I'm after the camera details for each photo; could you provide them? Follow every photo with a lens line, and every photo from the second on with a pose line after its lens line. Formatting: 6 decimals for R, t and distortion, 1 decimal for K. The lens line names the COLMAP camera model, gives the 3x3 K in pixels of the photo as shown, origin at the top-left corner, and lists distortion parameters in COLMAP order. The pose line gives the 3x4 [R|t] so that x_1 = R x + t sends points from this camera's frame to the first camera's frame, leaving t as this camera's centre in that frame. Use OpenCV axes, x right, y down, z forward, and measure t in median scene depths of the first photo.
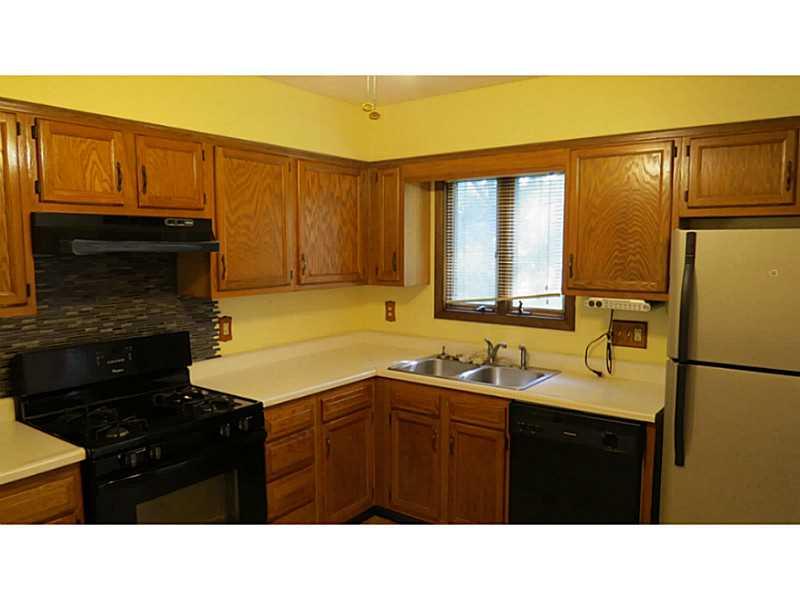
lens RADIAL K [[578.7, 0, 396.7], [0, 578.7, 300.9], [0, 0, 1]] dist [-0.013406, -0.007919]
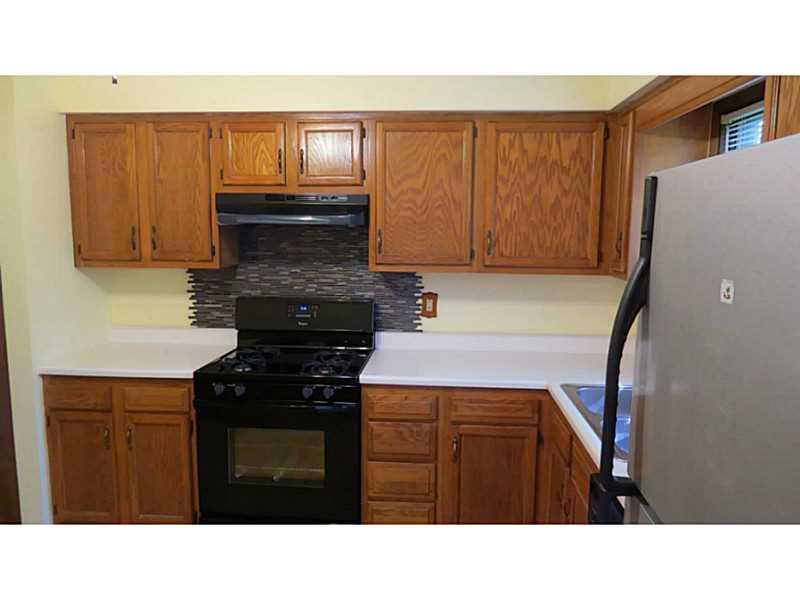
lens RADIAL K [[578.7, 0, 399.9], [0, 578.7, 300.7], [0, 0, 1]] dist [-0.013406, -0.007919]
pose [[0.534104, 0.118173, -0.837119, 0.520135], [-0.092407, 0.992410, 0.081136, -0.036016], [0.840353, 0.034020, 0.540970, 0.427485]]
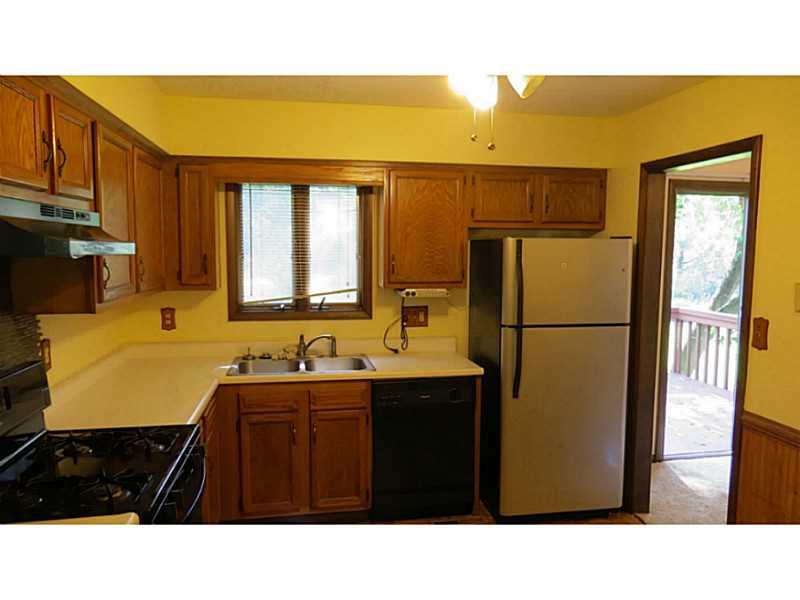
lens RADIAL K [[578.7, 0, 398.6], [0, 578.7, 298.2], [0, 0, 1]] dist [-0.013406, -0.007919]
pose [[0.684943, -0.060567, 0.726075, -0.536990], [0.065650, 0.997616, 0.021287, -0.013069], [-0.725633, 0.033086, 0.687286, 0.136206]]
